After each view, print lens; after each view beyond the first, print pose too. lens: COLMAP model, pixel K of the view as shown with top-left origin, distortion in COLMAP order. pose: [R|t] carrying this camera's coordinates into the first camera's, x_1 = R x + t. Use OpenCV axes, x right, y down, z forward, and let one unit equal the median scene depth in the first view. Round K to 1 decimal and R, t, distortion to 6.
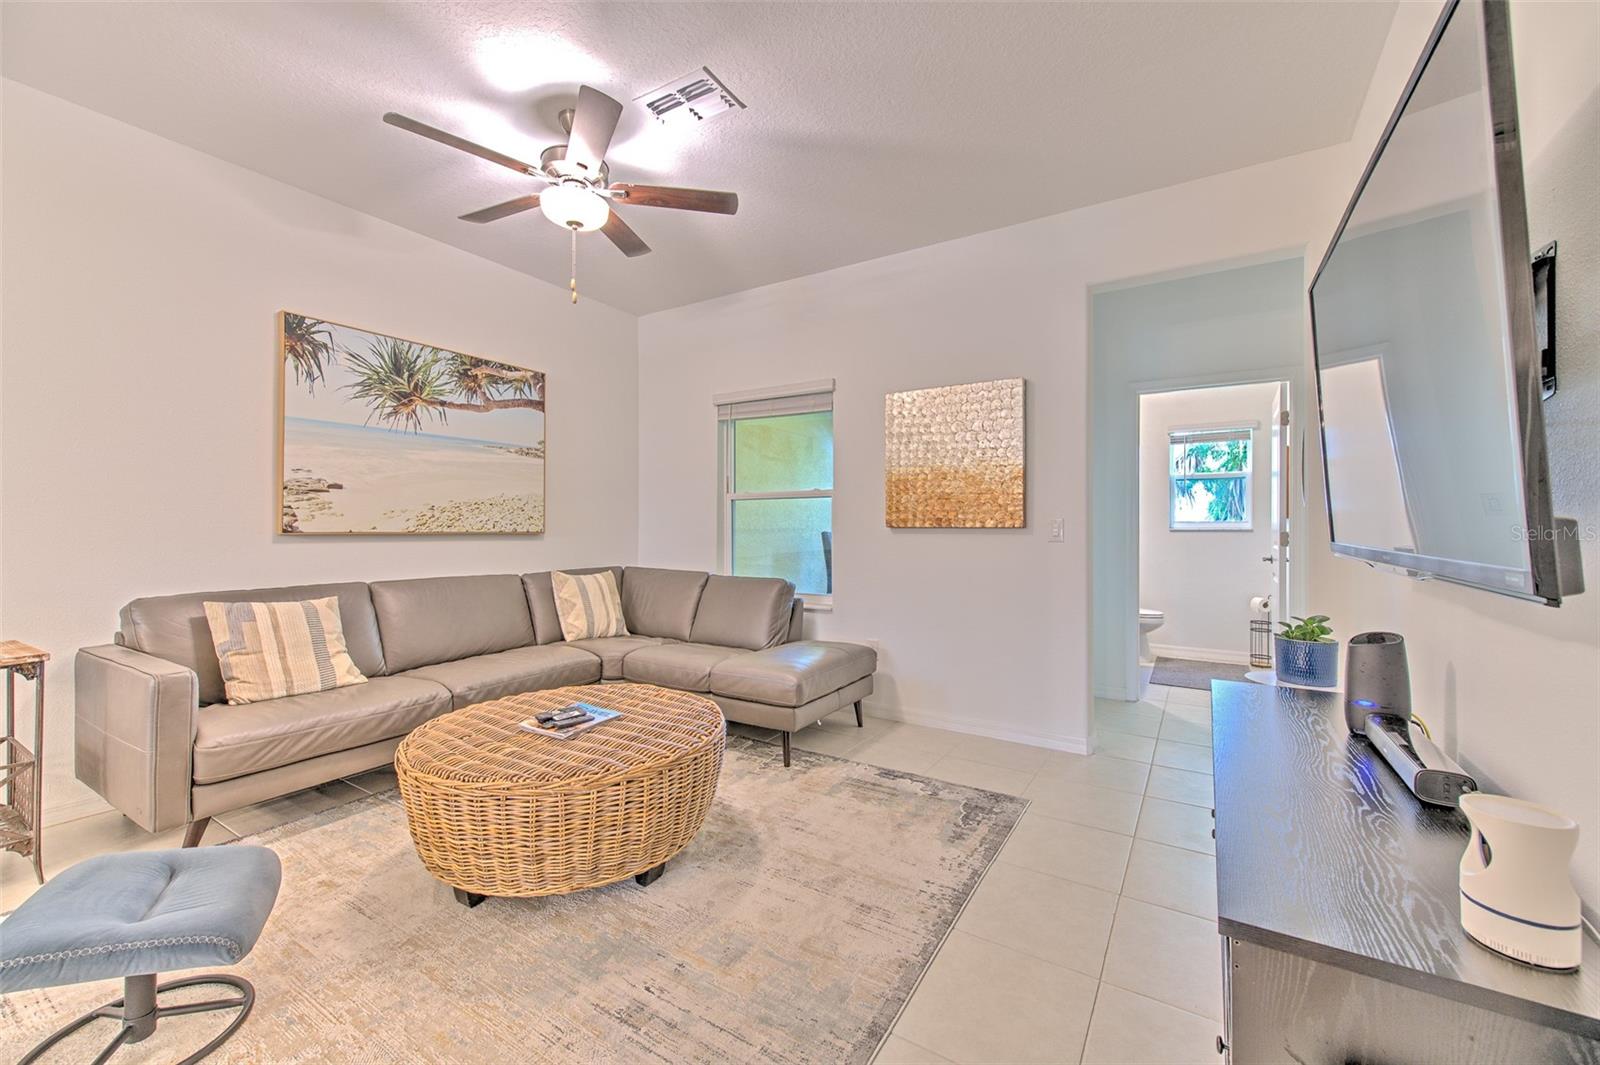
lens RADIAL K [[635.4, 0, 807.9], [0, 635.4, 527.7], [0, 0, 1]] dist [0.000825, 0.000153]
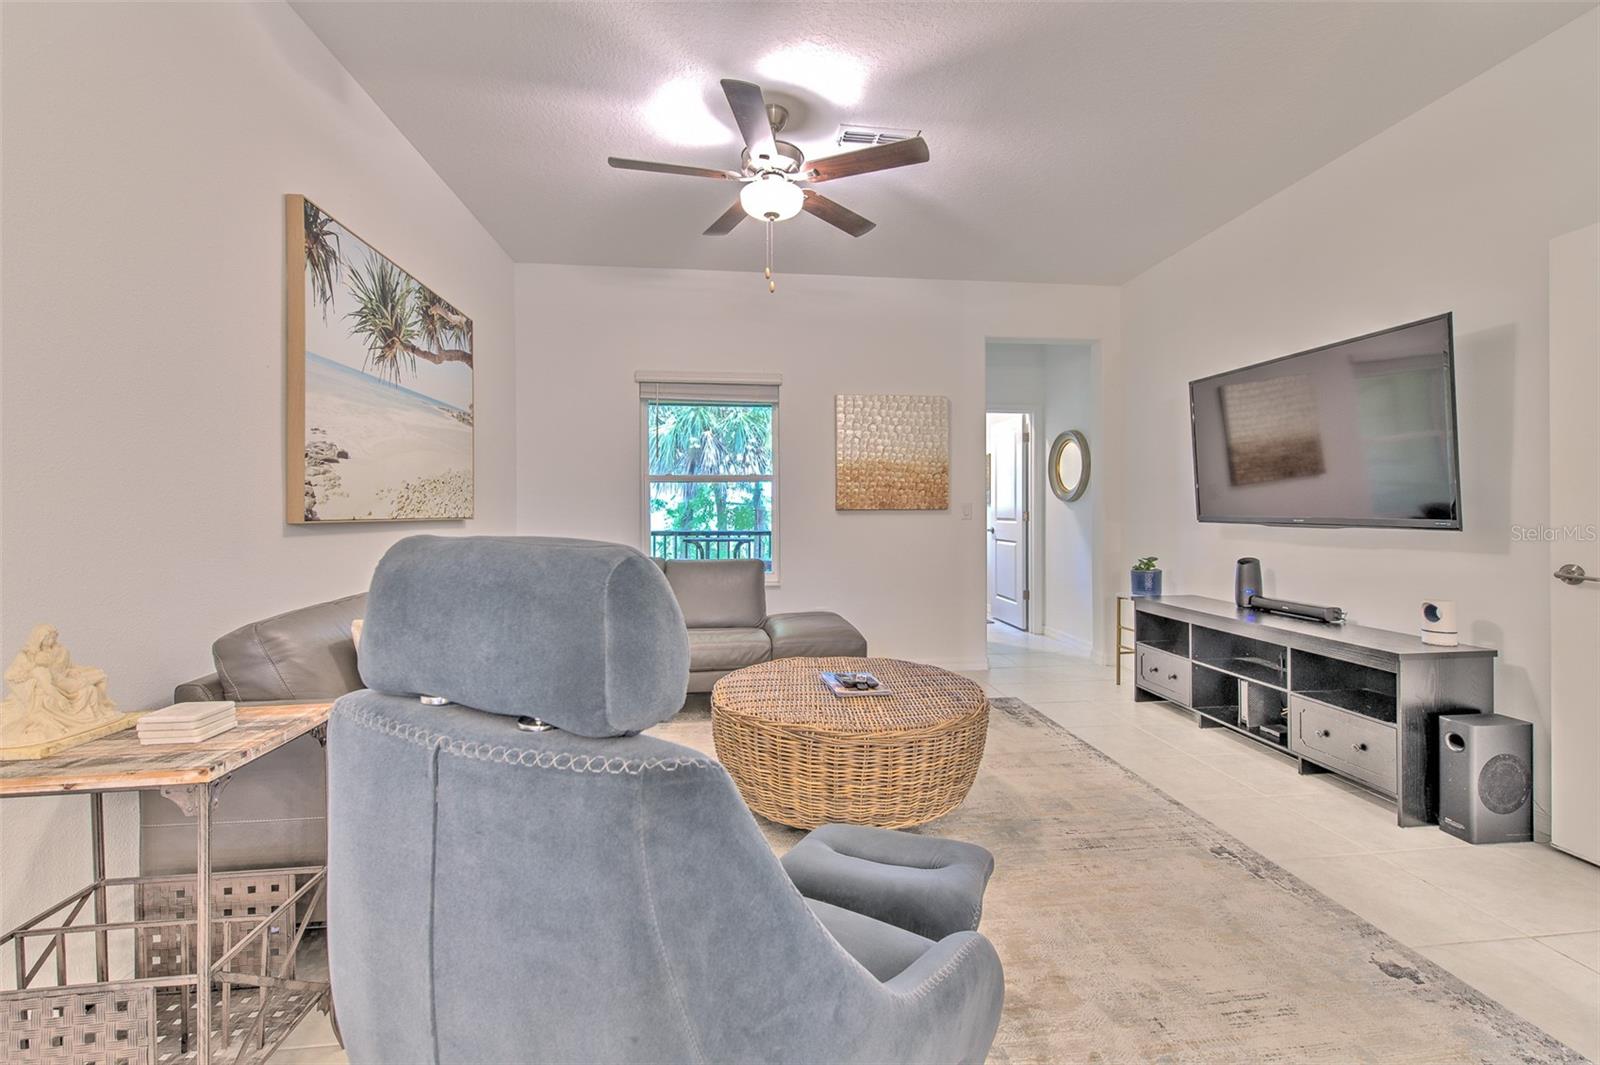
lens RADIAL K [[660.8, 0, 805.3], [0, 660.8, 517.4], [0, 0, 1]] dist [0.003785, -0.000439]
pose [[0.784098, -0.011650, 0.620528, -0.743850], [0.004365, 0.999903, 0.013257, -0.002561], [-0.620622, -0.007686, 0.784072, 0.092702]]
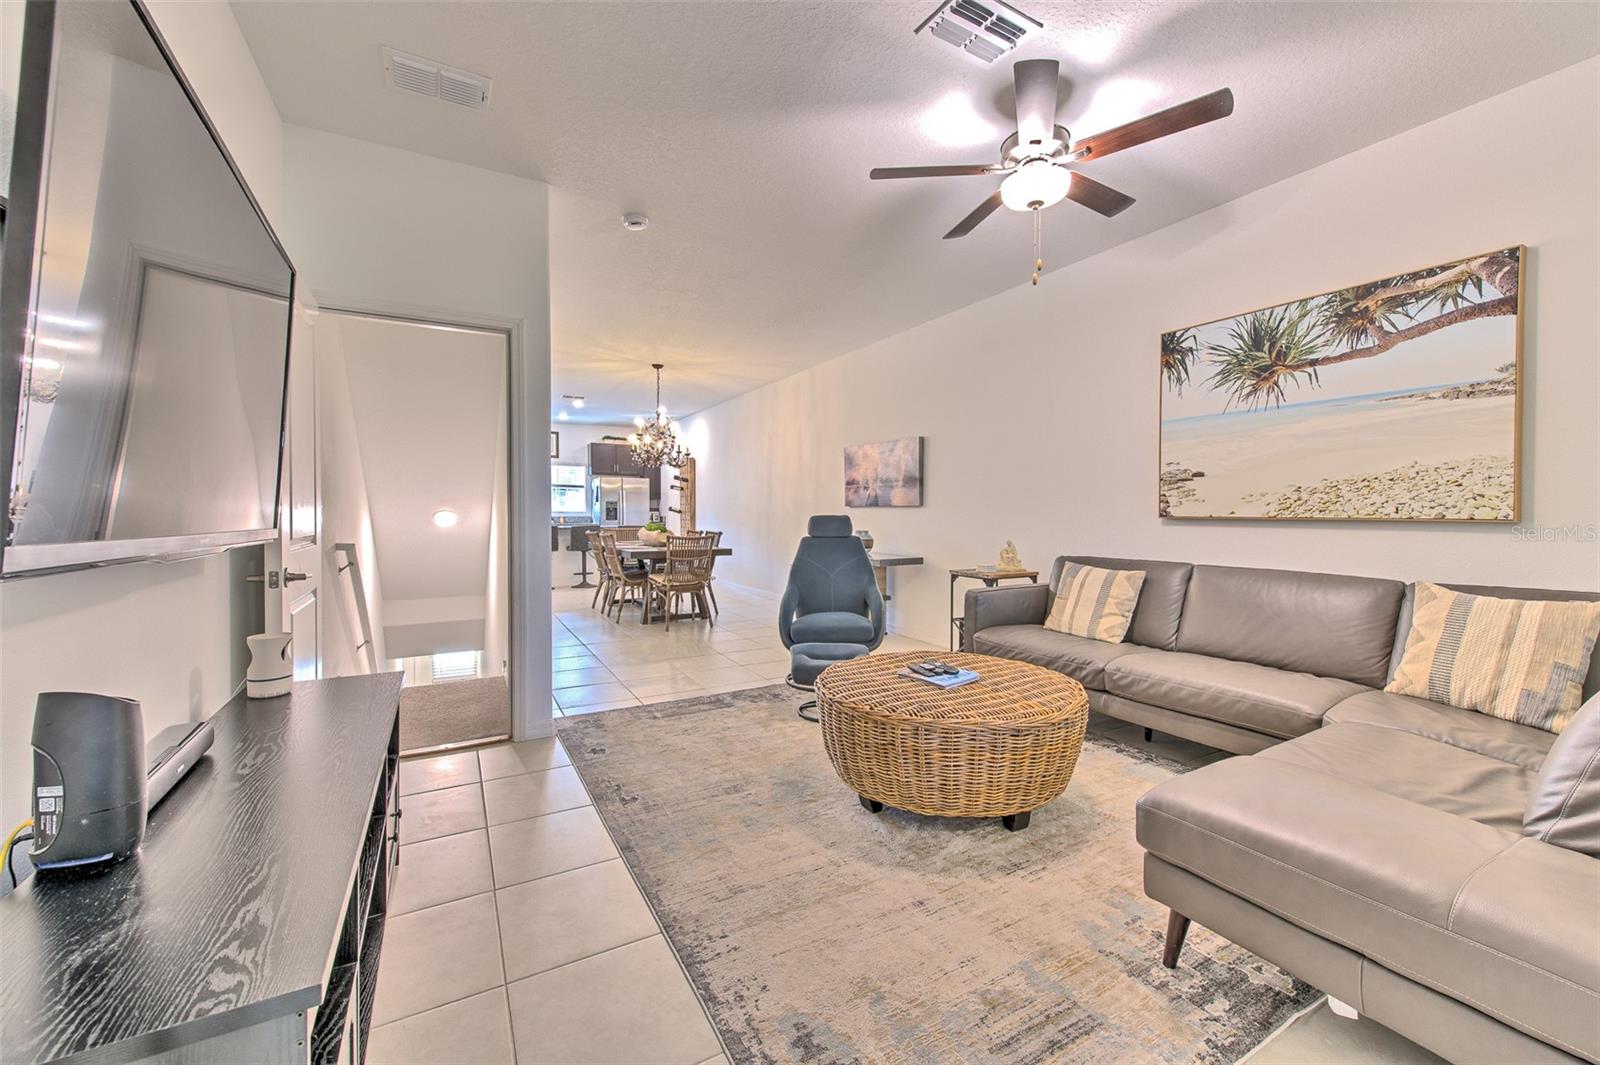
lens RADIAL K [[635.4, 0, 807.9], [0, 635.4, 527.7], [0, 0, 1]] dist [0.000825, 0.000153]
pose [[-0.479167, 0.020755, -0.877478, 0.503273], [0.000969, 0.999732, 0.023118, 0.000174], [0.877723, 0.010227, -0.479059, 0.872081]]
